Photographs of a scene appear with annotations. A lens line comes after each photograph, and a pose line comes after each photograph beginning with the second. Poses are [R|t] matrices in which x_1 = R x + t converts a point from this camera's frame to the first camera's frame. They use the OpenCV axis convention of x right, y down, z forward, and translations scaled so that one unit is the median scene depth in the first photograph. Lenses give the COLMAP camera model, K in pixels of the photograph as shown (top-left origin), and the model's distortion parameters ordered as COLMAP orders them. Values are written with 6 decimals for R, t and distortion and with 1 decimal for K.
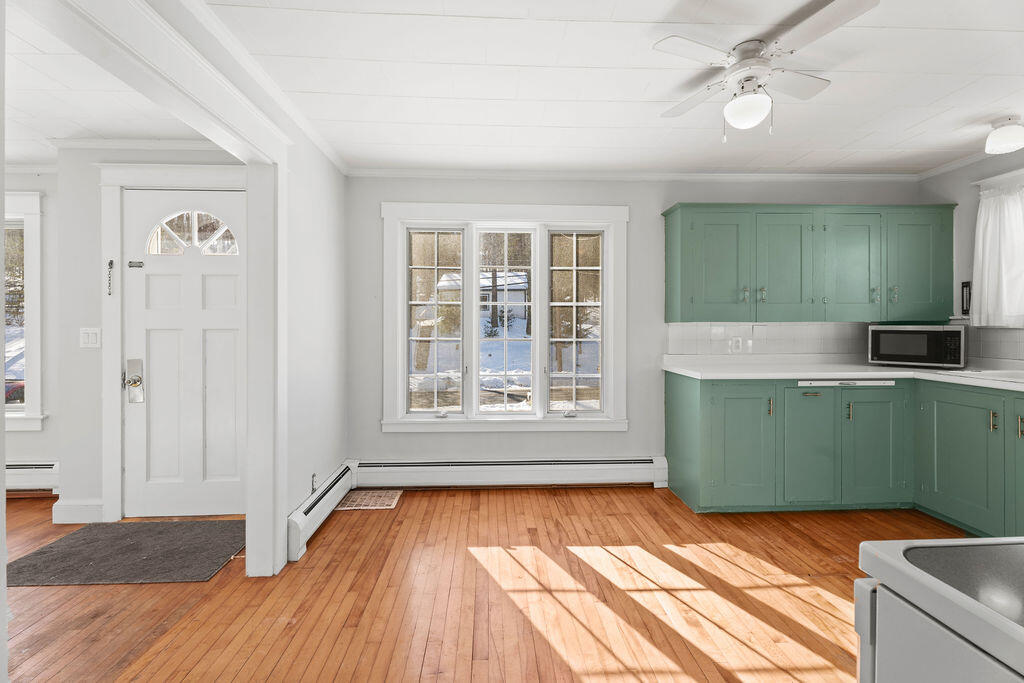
lens RADIAL K [[463.8, 0, 505.7], [0, 463.8, 328.4], [0, 0, 1]] dist [0.000275, 0.000901]
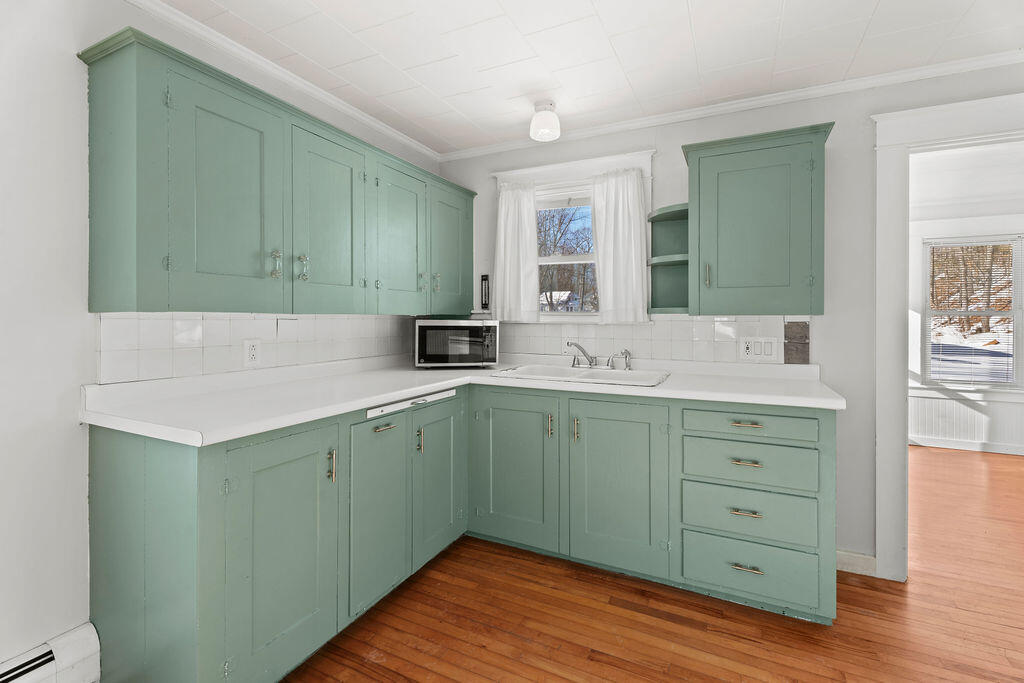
lens RADIAL K [[463.8, 0, 508.9], [0, 463.8, 319.8], [0, 0, 1]] dist [0.000275, 0.000901]
pose [[0.473952, 0.001885, 0.880549, 0.164382], [0.002187, 0.999992, -0.003317, -0.003550], [-0.880548, 0.003498, 0.473944, 0.503687]]
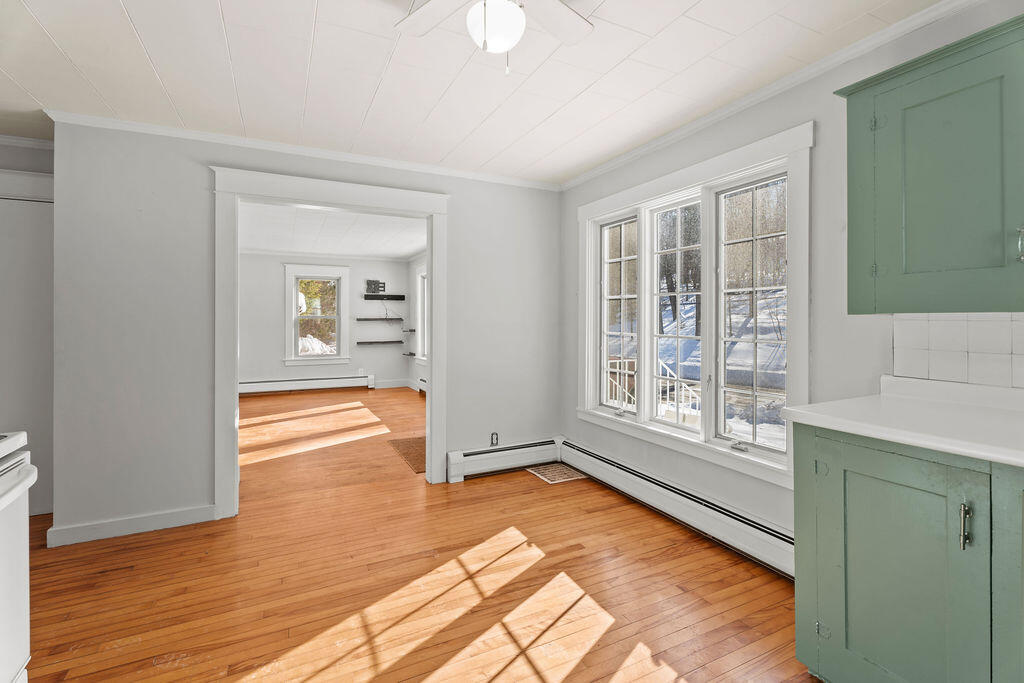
lens RADIAL K [[463.8, 0, 505.1], [0, 463.8, 321.5], [0, 0, 1]] dist [0.000275, 0.000901]
pose [[0.401114, 0.003676, -0.916021, 0.722176], [-0.004783, 0.999987, 0.001919, -0.004345], [0.916016, 0.003611, 0.401126, 0.442429]]
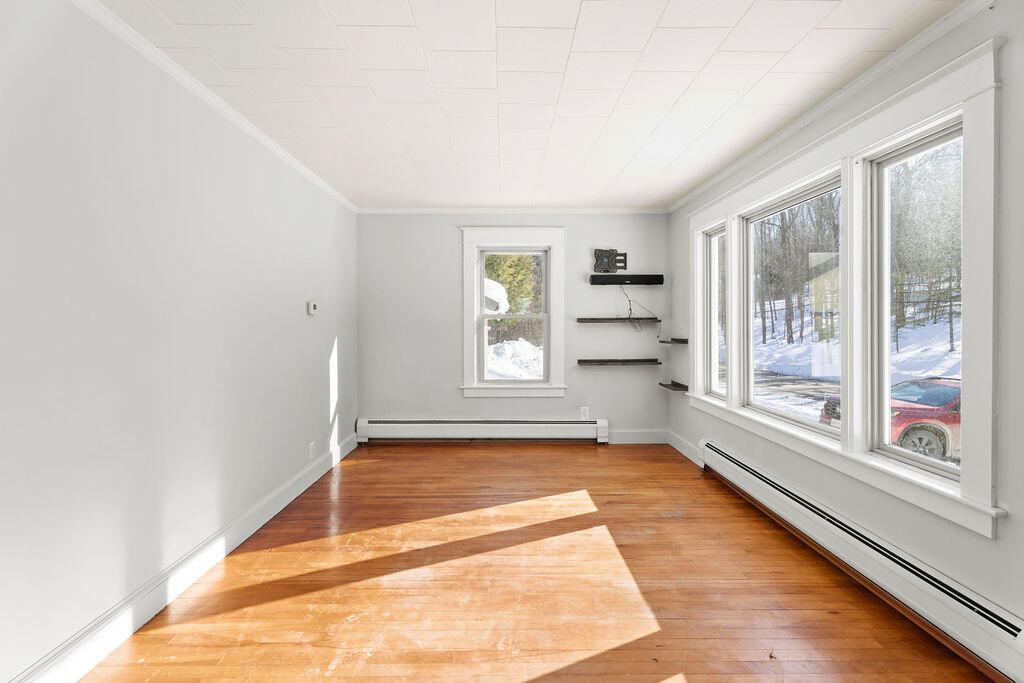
lens RADIAL K [[463.8, 0, 506.6], [0, 463.8, 320.9], [0, 0, 1]] dist [0.000275, 0.000901]
pose [[-0.019991, 0.003775, -0.999793, -0.535022], [-0.004028, 0.999984, 0.003857, -0.009274], [0.999792, 0.004105, -0.019976, 0.530131]]
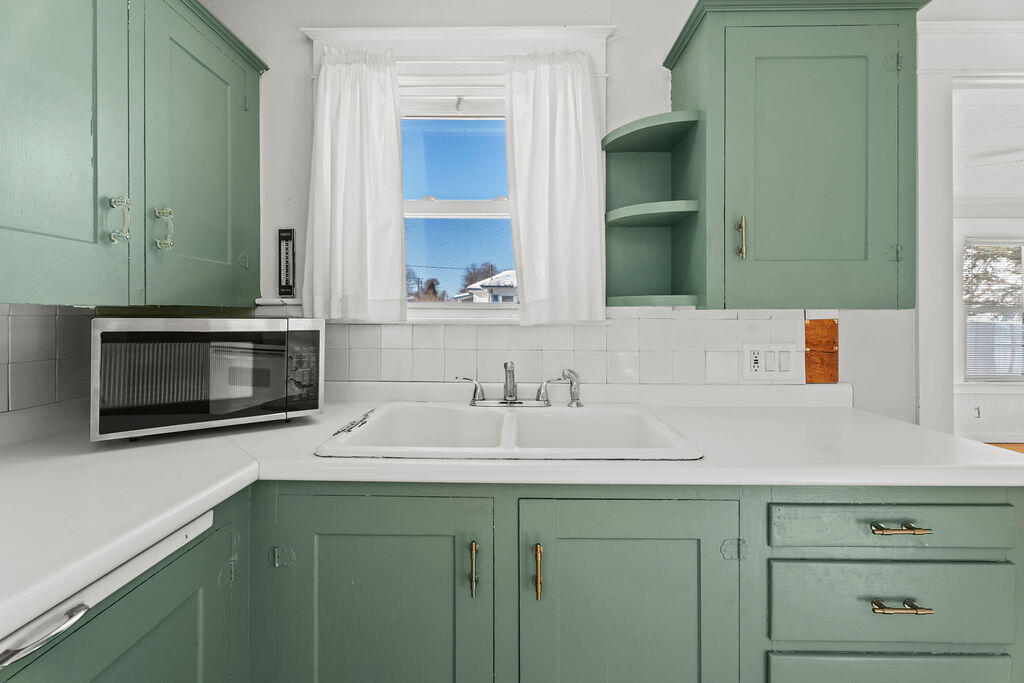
lens RADIAL K [[463.8, 0, 507.6], [0, 463.8, 313.2], [0, 0, 1]] dist [0.000275, 0.000901]
pose [[0.062039, 0.007031, 0.998049, 0.522741], [0.005019, 0.999960, -0.007356, -0.006475], [-0.998061, 0.005465, 0.062001, 0.745688]]
